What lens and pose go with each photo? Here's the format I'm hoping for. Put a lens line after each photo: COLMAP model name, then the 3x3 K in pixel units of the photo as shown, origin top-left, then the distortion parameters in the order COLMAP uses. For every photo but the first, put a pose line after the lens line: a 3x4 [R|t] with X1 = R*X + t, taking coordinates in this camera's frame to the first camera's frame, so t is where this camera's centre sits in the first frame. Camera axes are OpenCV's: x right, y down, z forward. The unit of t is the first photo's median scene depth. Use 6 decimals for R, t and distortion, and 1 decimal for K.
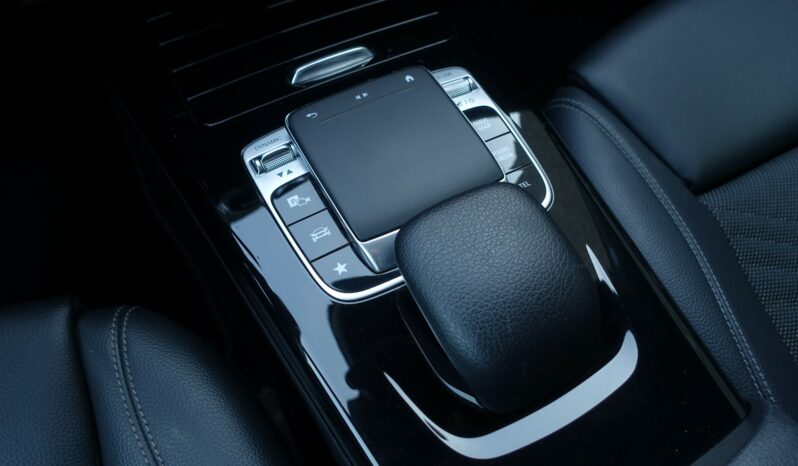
lens RADIAL K [[548.8, 0, 402.3], [0, 548.8, 224.0], [0, 0, 1]] dist [-0.004949, -0.002198]
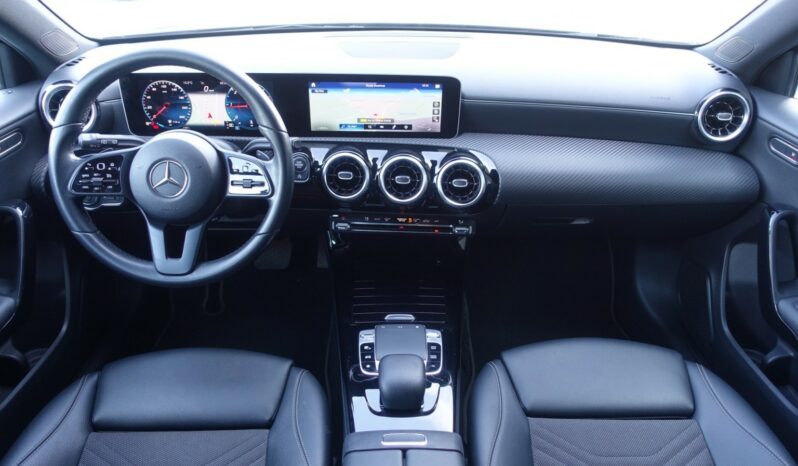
lens RADIAL K [[573.3, 0, 398.2], [0, 573.3, 223.6], [0, 0, 1]] dist [-0.001826, 0.000042]
pose [[0.893800, 0.214323, -0.393938, 0.996390], [-0.384774, 0.817713, -0.428129, 0.638622], [0.230371, 0.534238, 0.813338, -1.838483]]
